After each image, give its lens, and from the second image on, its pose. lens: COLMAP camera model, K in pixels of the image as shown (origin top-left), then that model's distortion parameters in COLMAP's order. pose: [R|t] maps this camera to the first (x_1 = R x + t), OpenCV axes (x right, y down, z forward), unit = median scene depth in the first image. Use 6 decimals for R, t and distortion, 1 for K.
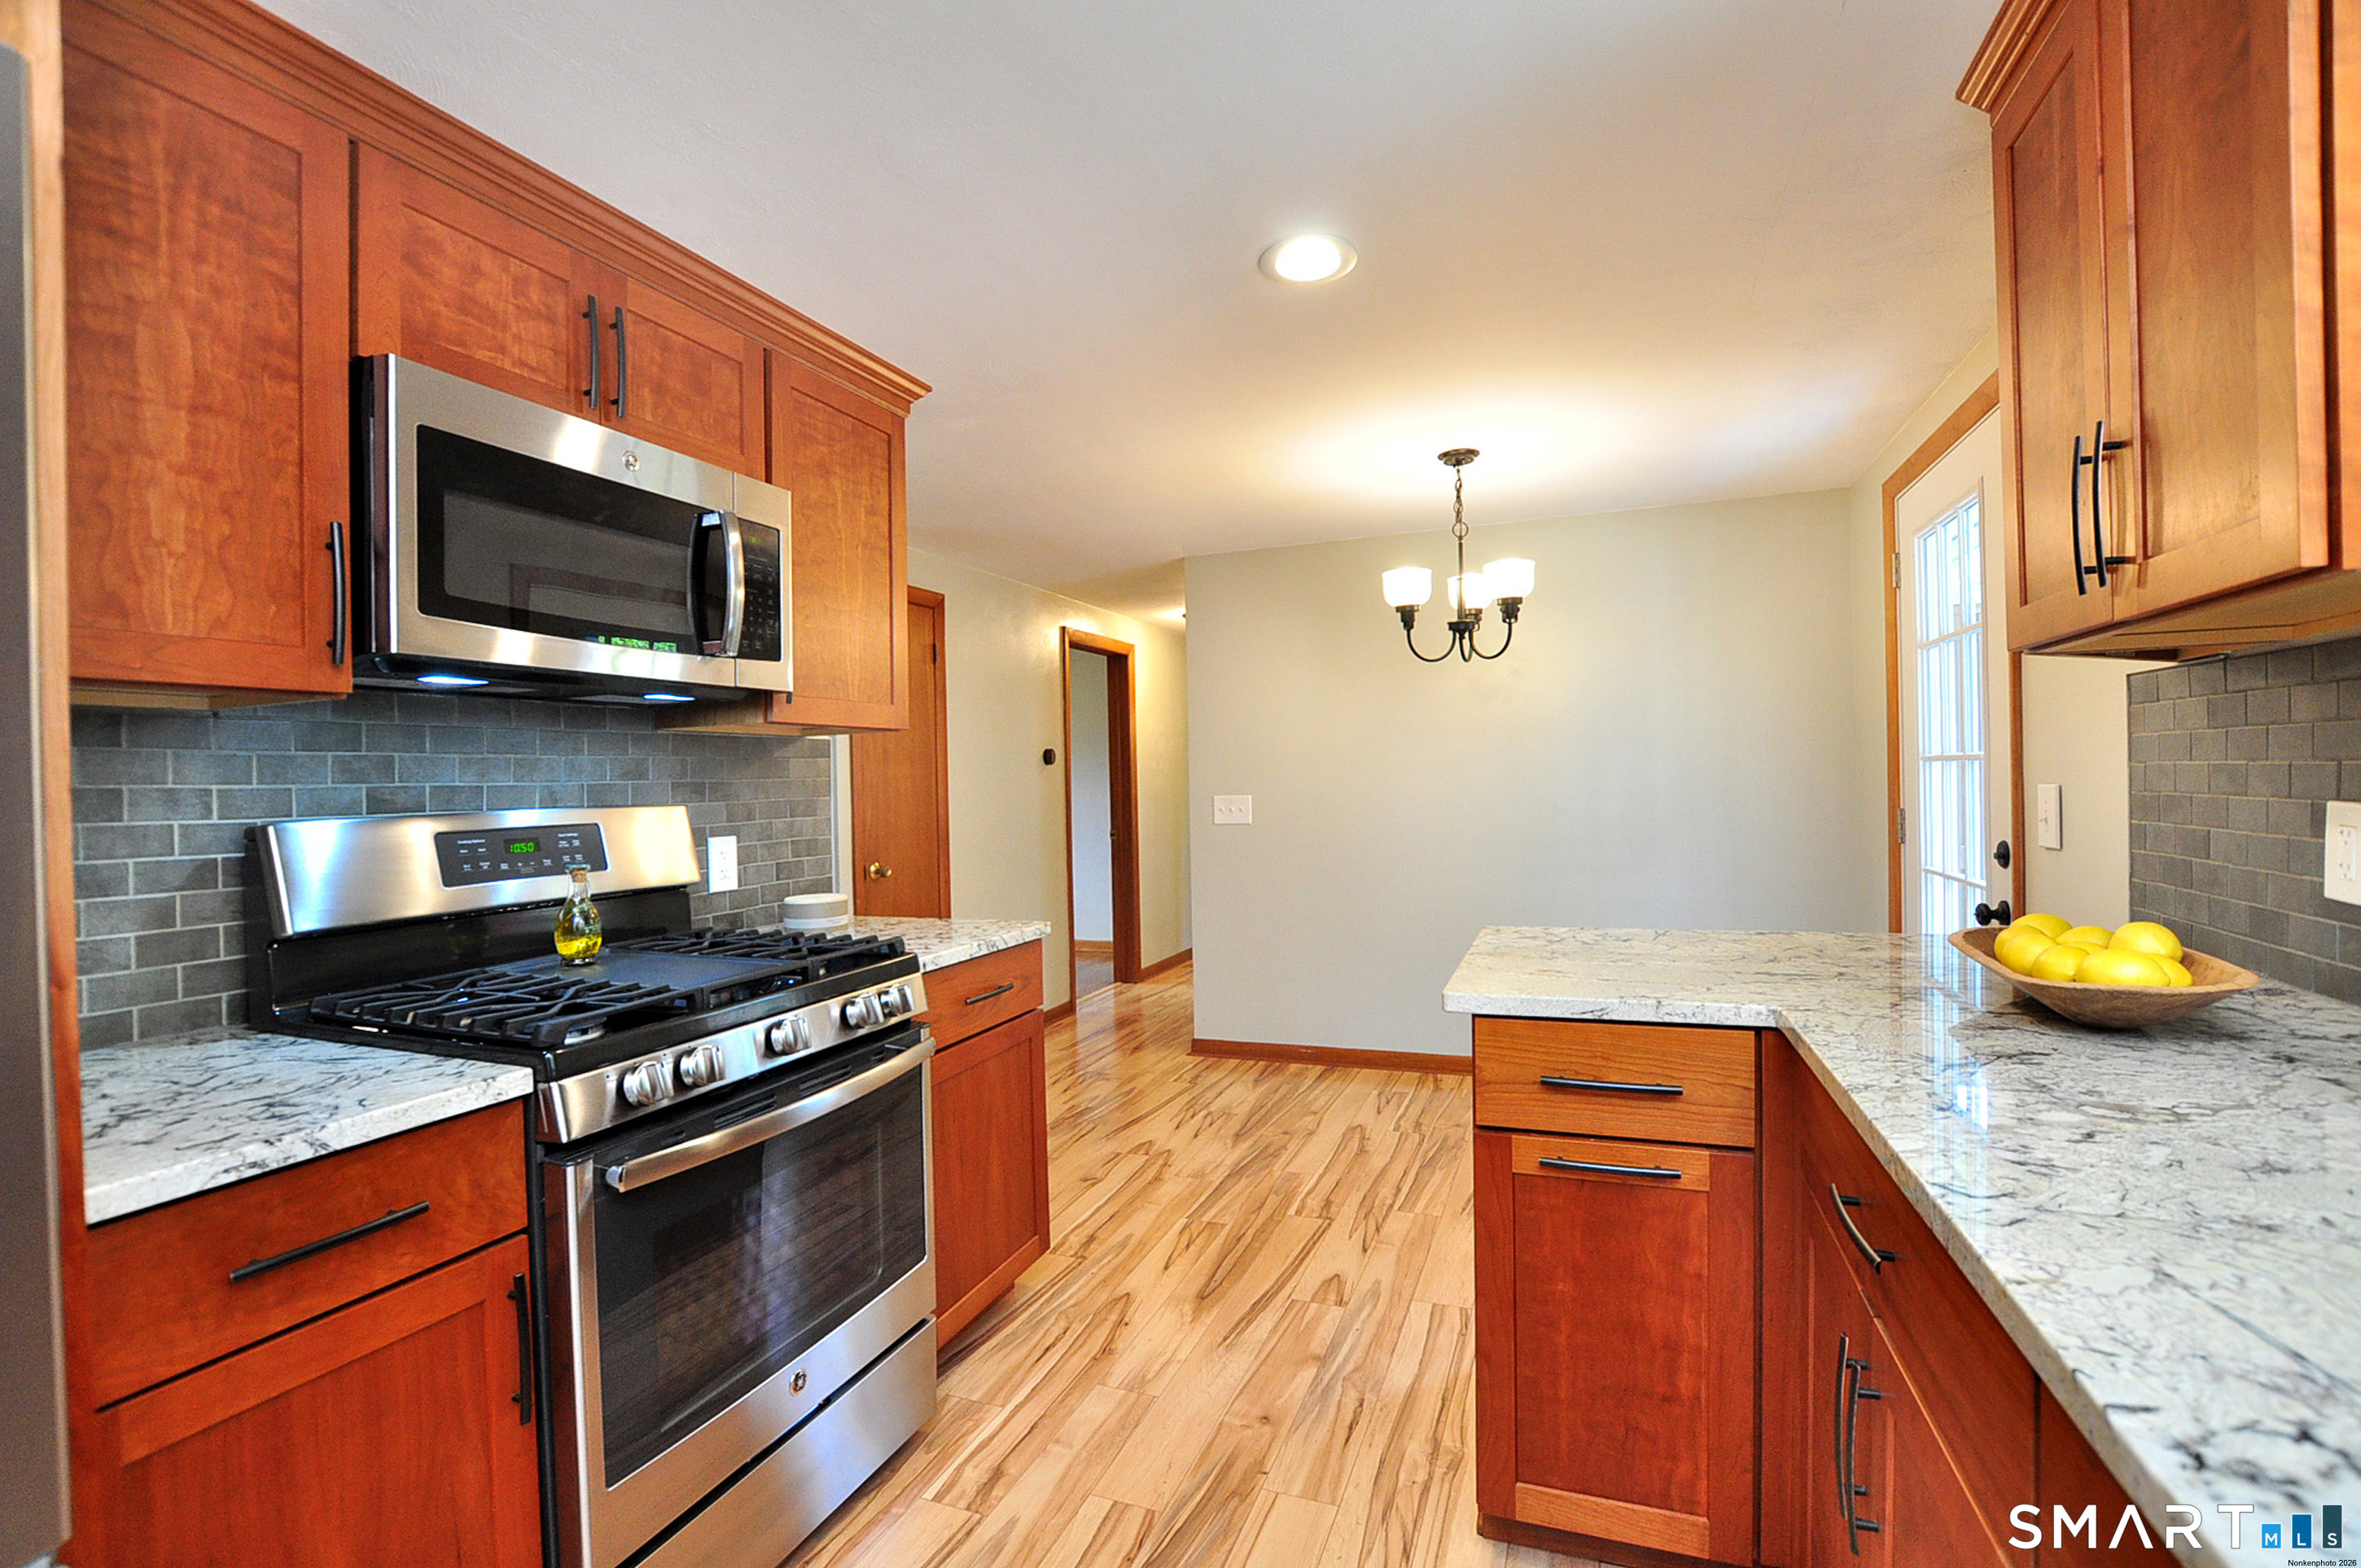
lens RADIAL K [[1029.2, 0, 1158.3], [0, 1029.2, 795.5], [0, 0, 1]] dist [-0.025427, 0.000097]
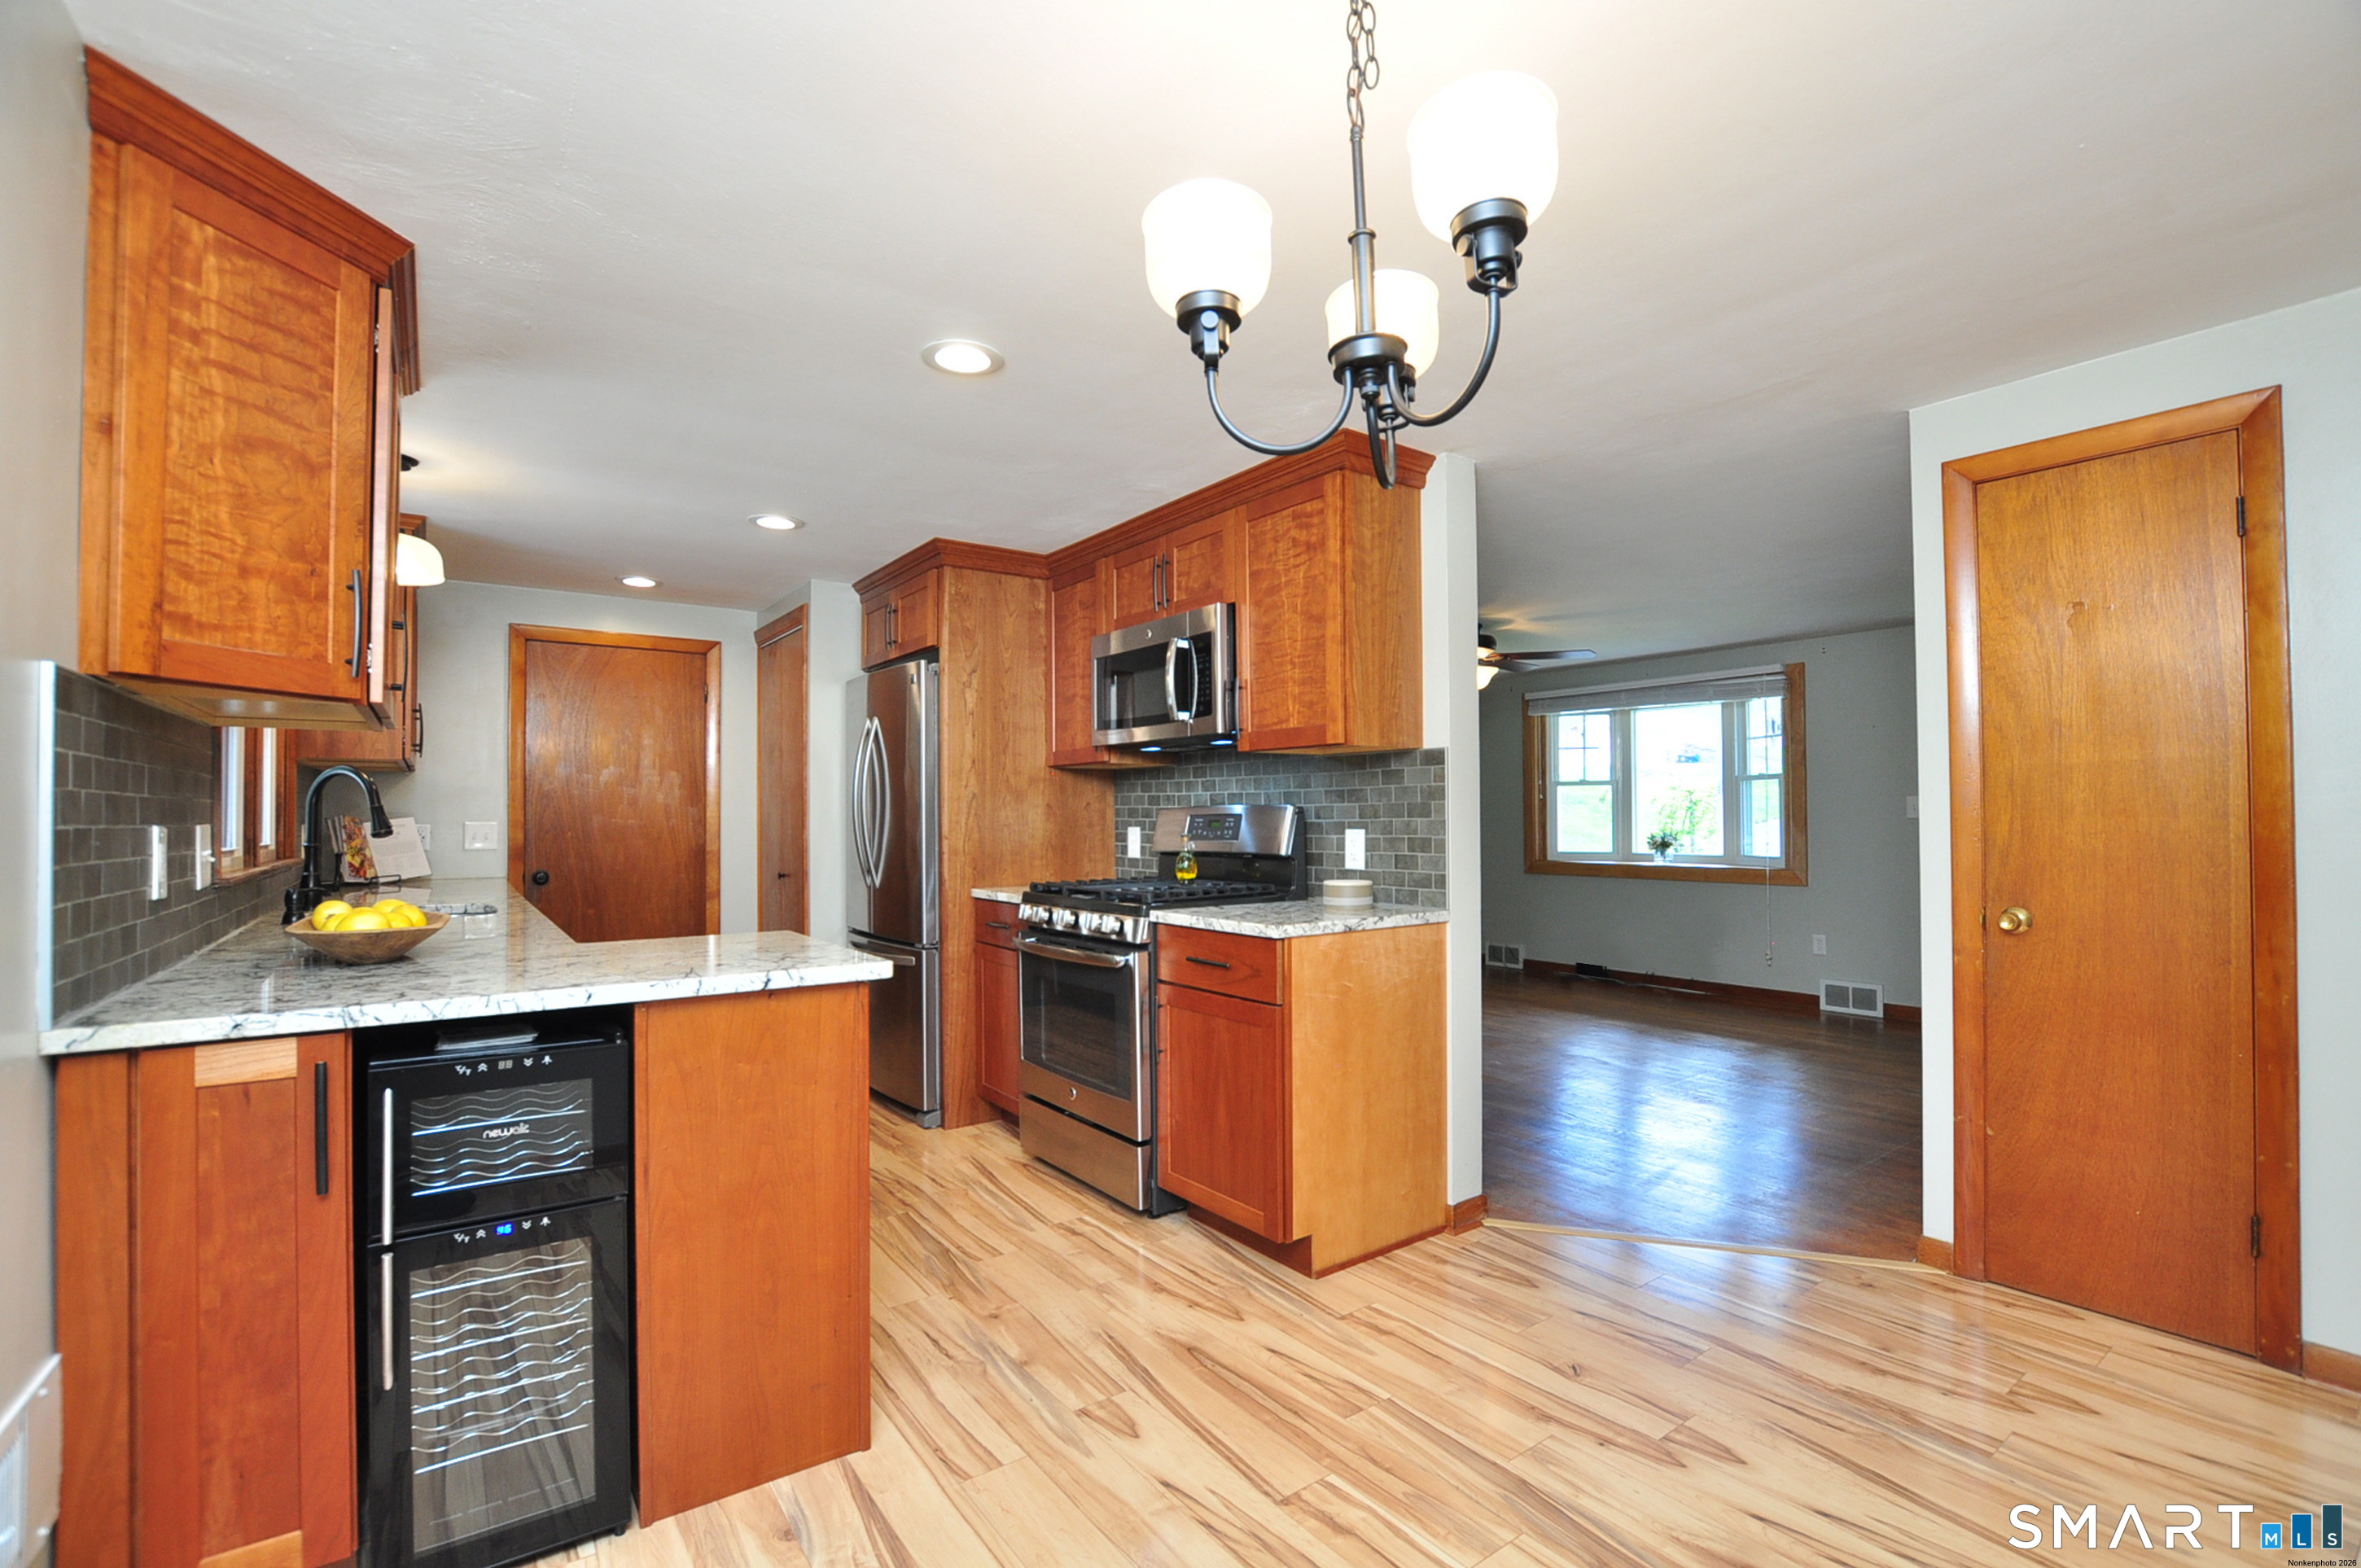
lens RADIAL K [[1029.2, 0, 1176.9], [0, 1029.2, 794.1], [0, 0, 1]] dist [-0.025427, 0.000097]
pose [[-0.520956, 0.007492, -0.853550, 0.856143], [0.010178, 0.999945, 0.002565, -0.011584], [0.853523, -0.007351, -0.521004, 1.518313]]
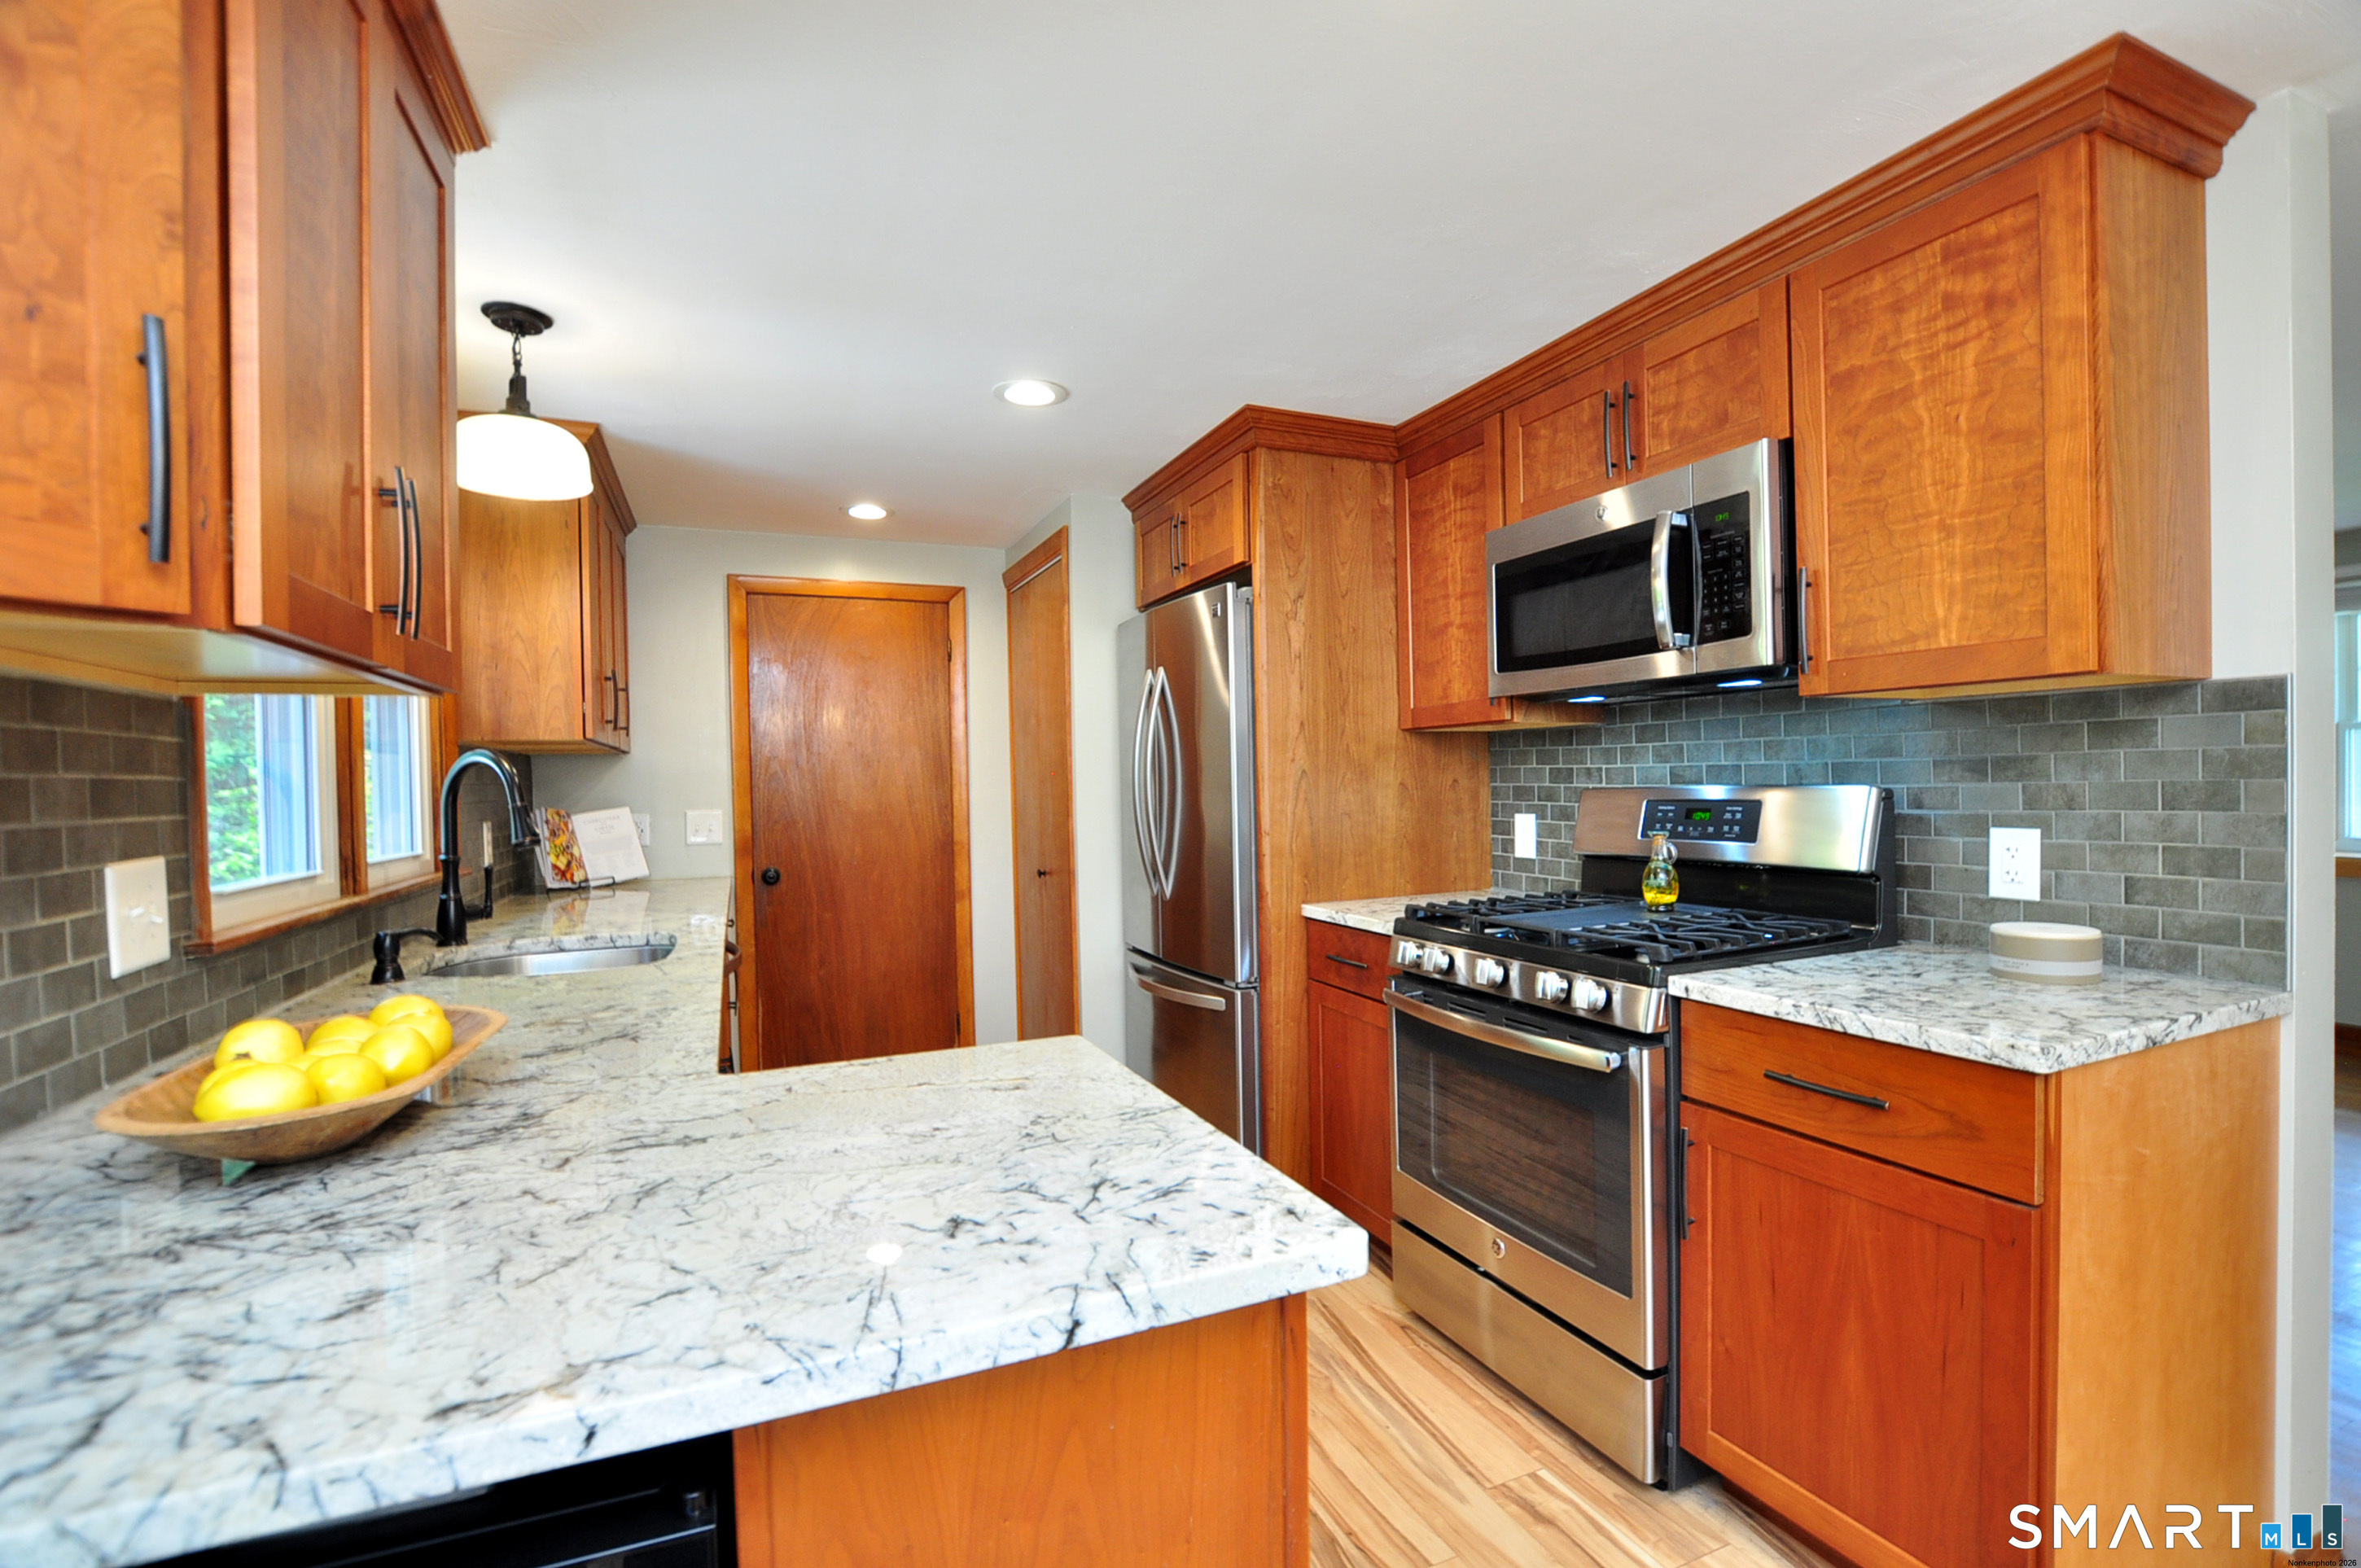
lens RADIAL K [[1029.2, 0, 1178.1], [0, 1029.2, 786.3], [0, 0, 1]] dist [-0.025427, 0.000097]
pose [[-0.696731, 0.039091, -0.716266, 0.549704], [0.028658, 0.999234, 0.026658, -0.028588], [0.716760, -0.001953, -0.697318, 1.089463]]
